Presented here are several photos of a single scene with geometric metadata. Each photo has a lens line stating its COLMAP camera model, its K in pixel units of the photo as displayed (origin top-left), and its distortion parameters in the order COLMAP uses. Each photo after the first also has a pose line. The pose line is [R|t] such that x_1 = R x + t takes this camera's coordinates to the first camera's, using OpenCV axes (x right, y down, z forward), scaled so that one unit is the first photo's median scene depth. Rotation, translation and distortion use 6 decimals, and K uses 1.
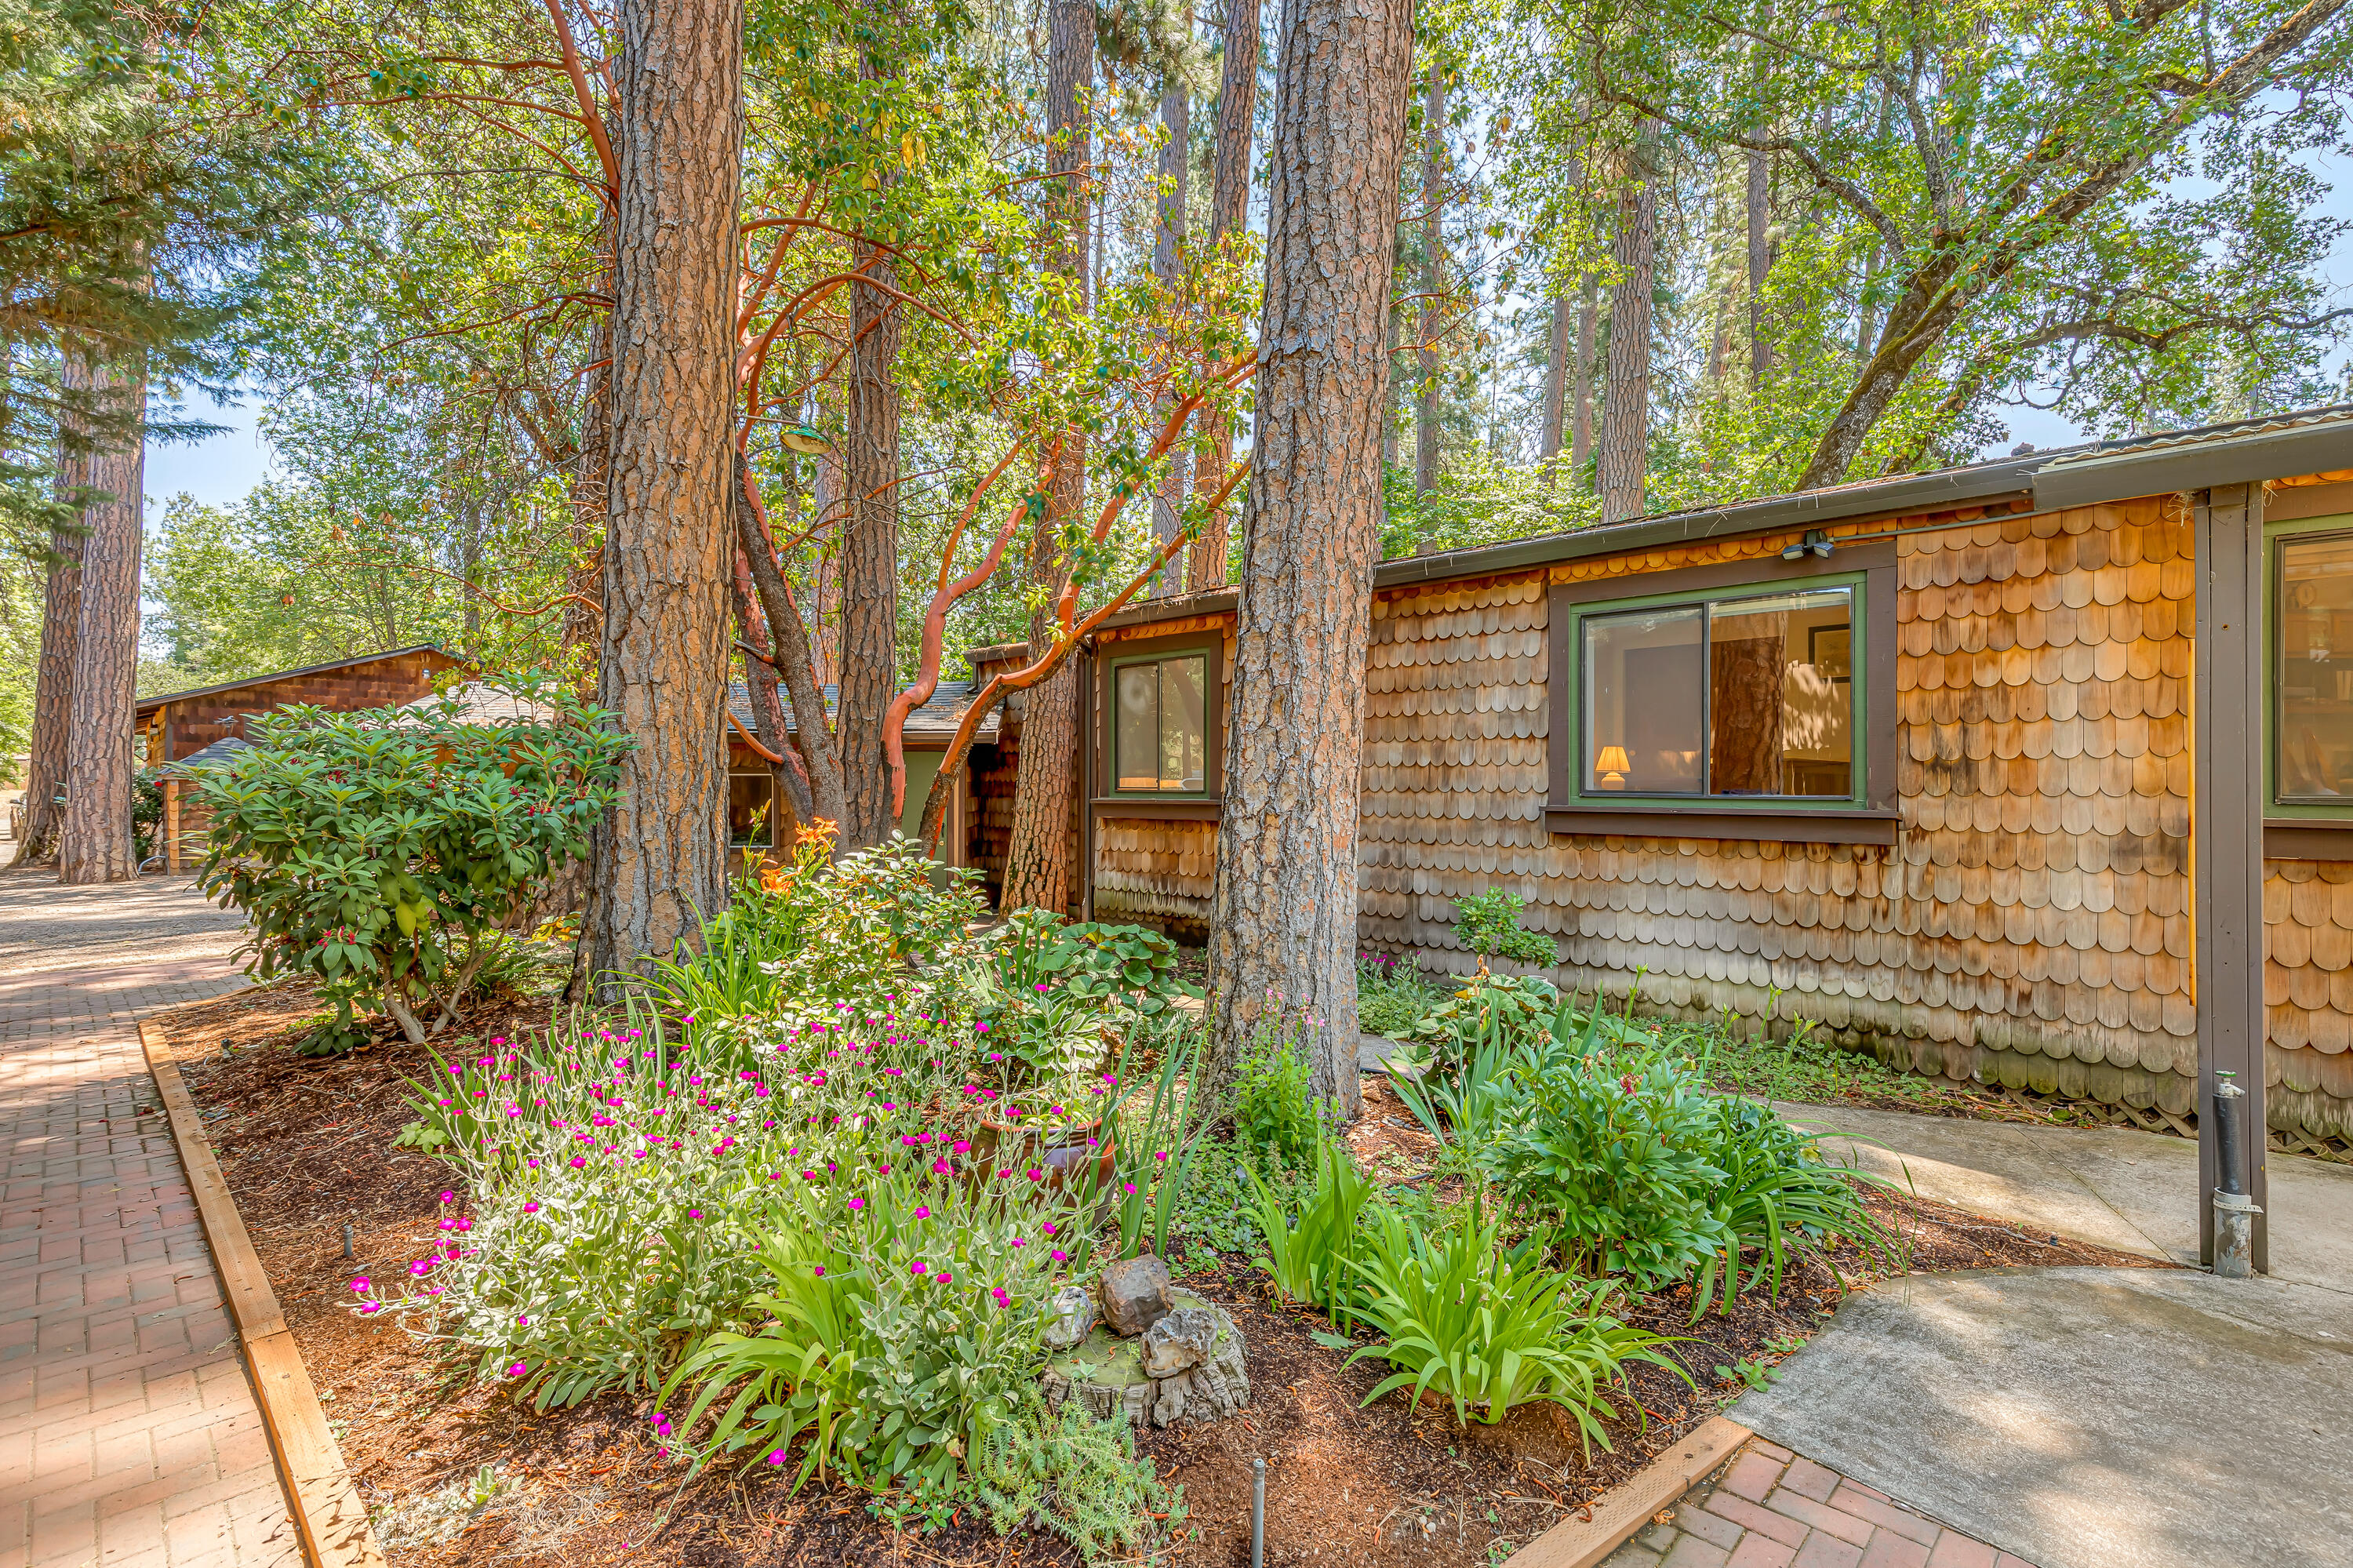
lens RADIAL K [[1079.0, 0, 1173.2], [0, 1079.0, 789.2], [0, 0, 1]] dist [0.011536, -0.001485]
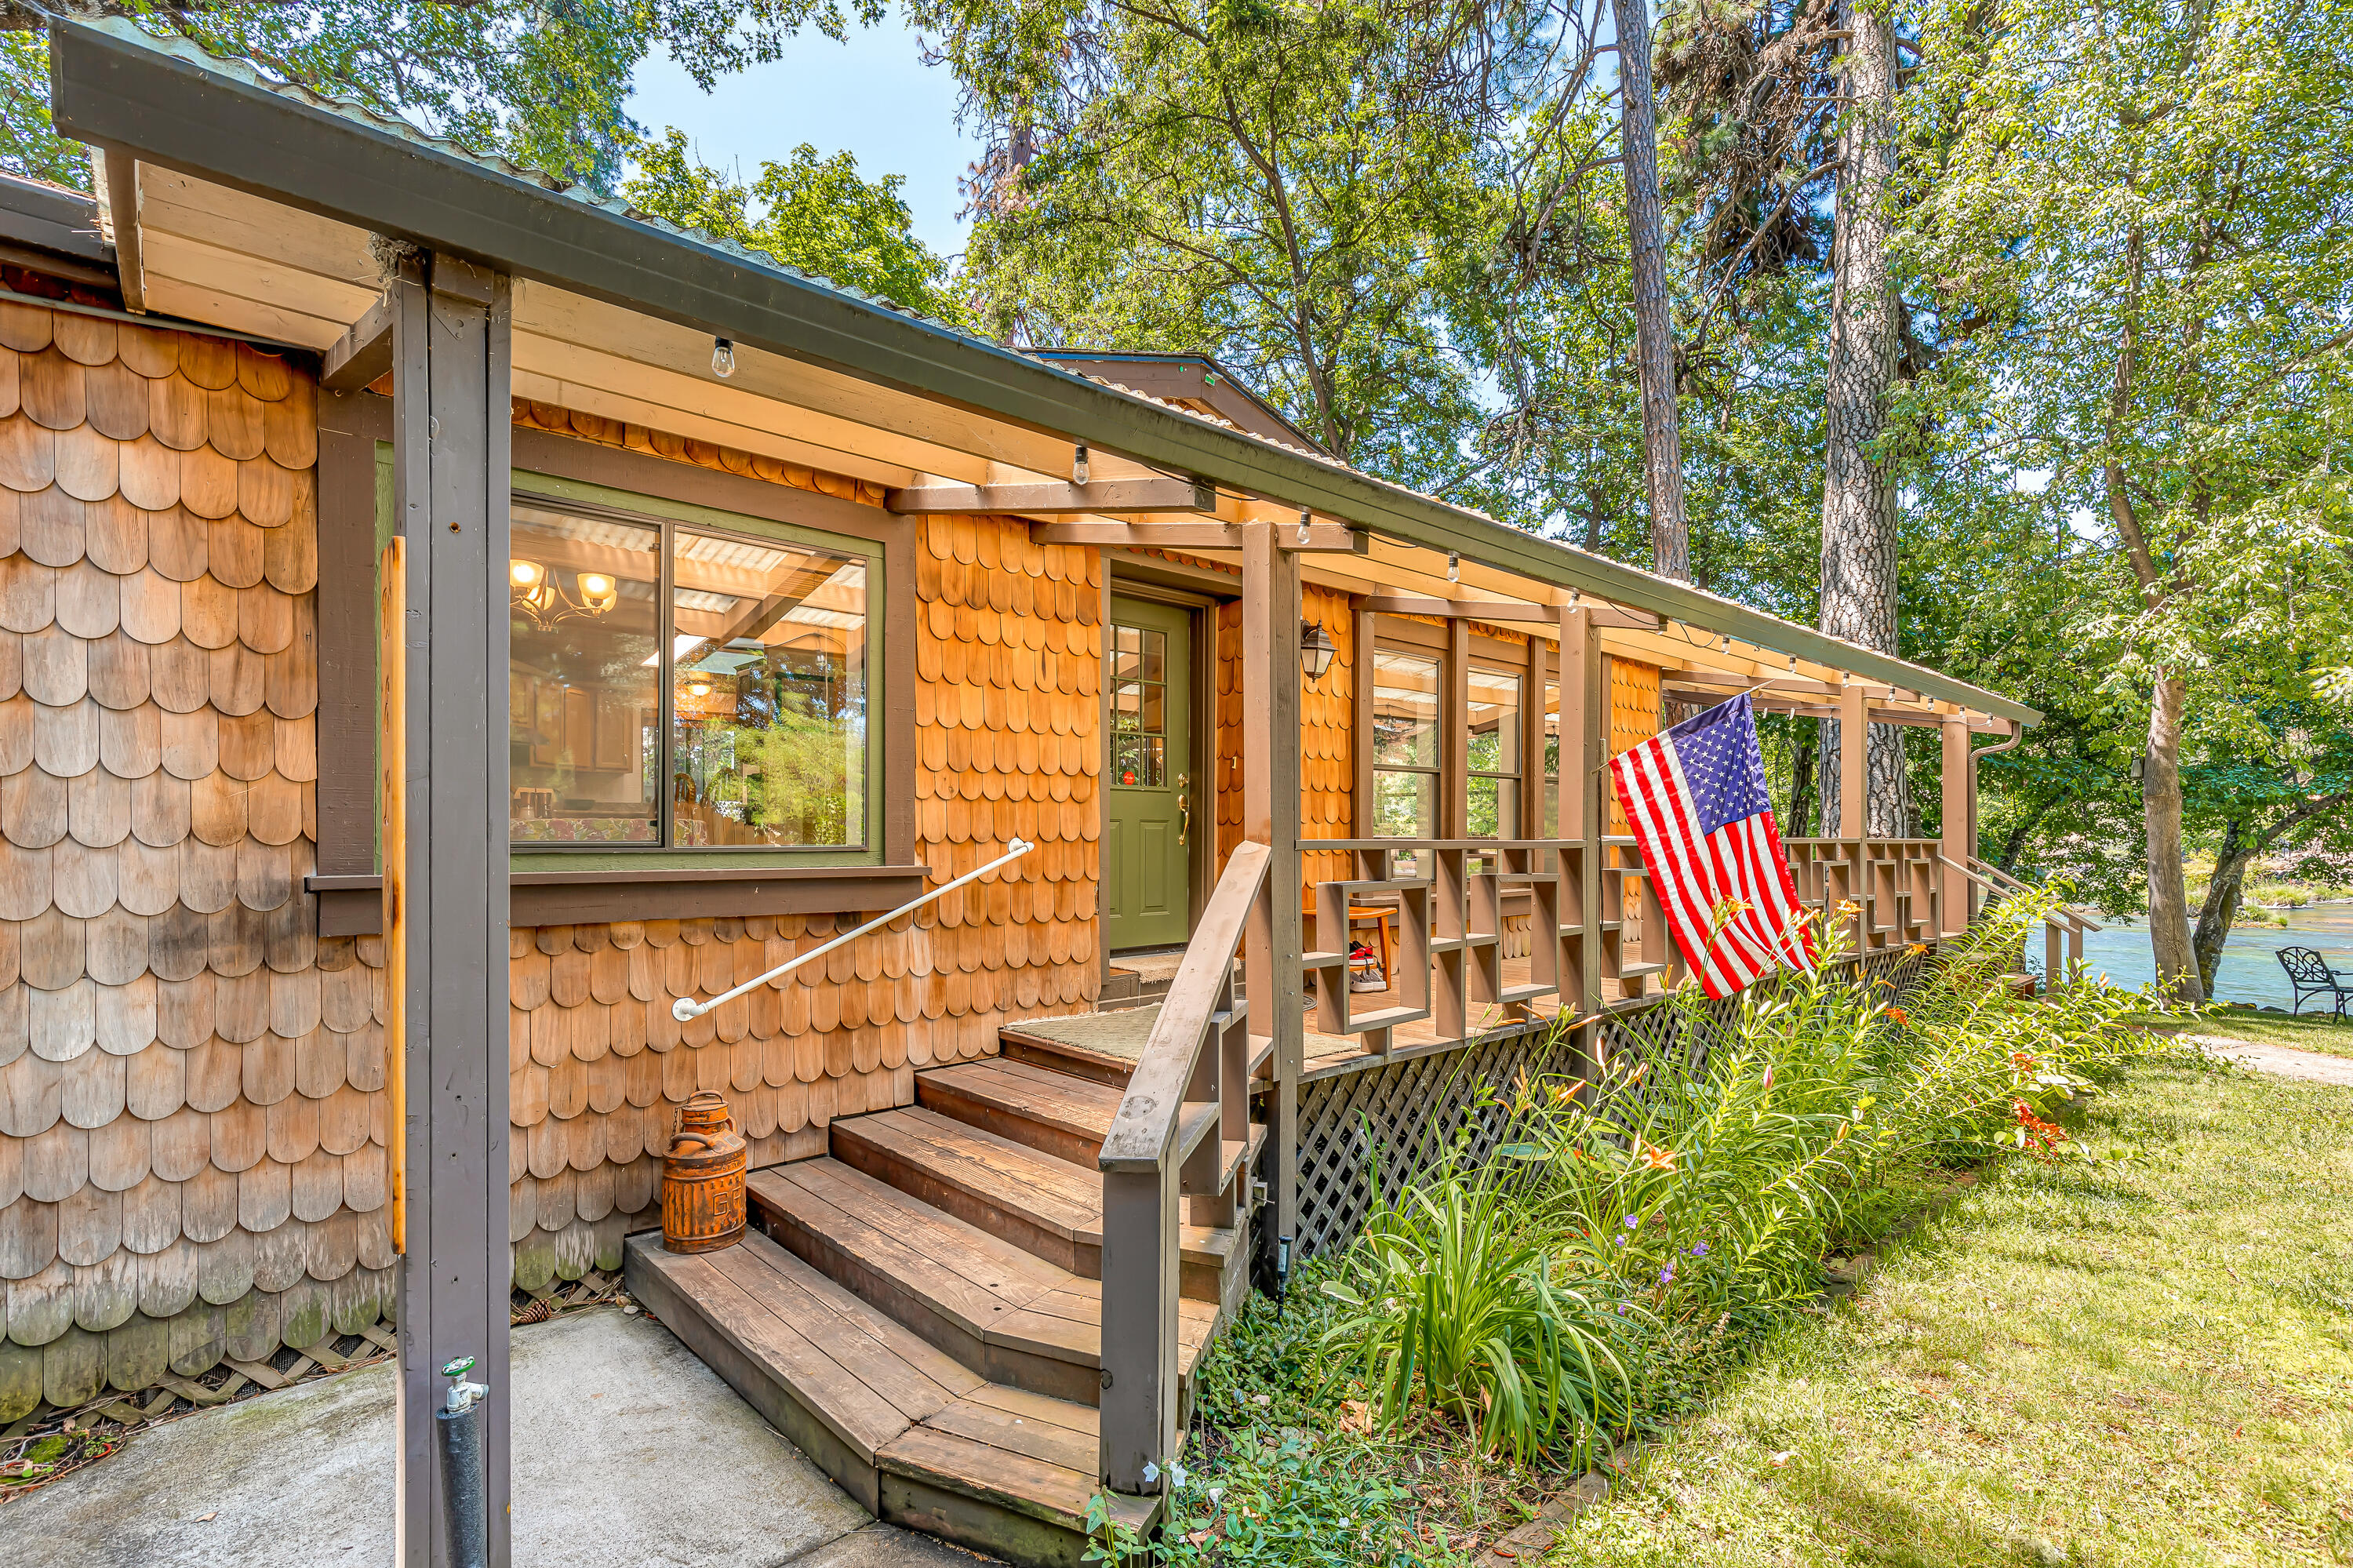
lens RADIAL K [[1079.0, 0, 1173.5], [0, 1079.0, 809.0], [0, 0, 1]] dist [0.011536, -0.001485]
pose [[0.031273, -0.001426, 0.999510, 0.312343], [-0.000447, 0.999999, 0.001440, -0.014251], [-0.999511, -0.000492, 0.031272, 0.451222]]
